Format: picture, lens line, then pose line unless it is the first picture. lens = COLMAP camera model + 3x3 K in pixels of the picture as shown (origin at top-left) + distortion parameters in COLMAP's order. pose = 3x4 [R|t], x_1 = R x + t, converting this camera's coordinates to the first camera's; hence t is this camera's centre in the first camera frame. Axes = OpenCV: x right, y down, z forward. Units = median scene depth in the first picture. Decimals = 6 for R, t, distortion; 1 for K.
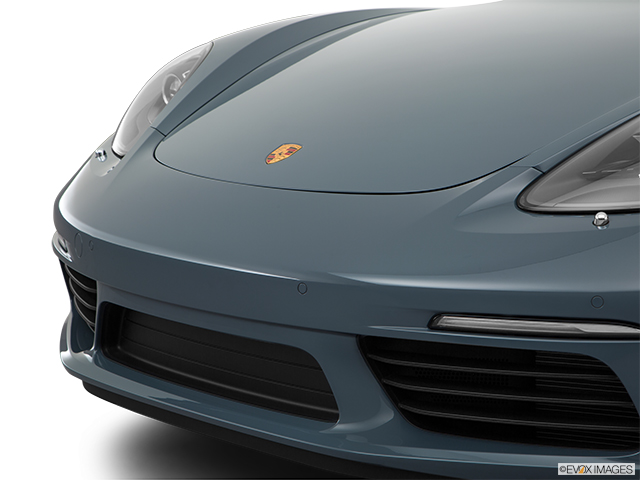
lens RADIAL K [[1555.3, 0, 320.0], [0, 1555.3, 240.0], [0, 0, 1]] dist [0.024861, -0.000186]
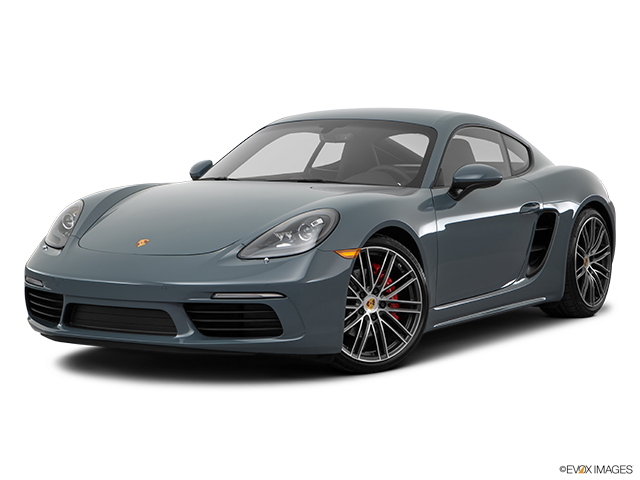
lens RADIAL K [[1311.2, 0, 320.0], [0, 1311.2, 240.0], [0, 0, 1]] dist [0.025273, 0.042331]
pose [[0.957328, -0.014713, 0.288630, -0.434104], [0.039033, 0.996135, -0.078685, 0.145673], [-0.286357, 0.086593, 0.954202, -1.394789]]
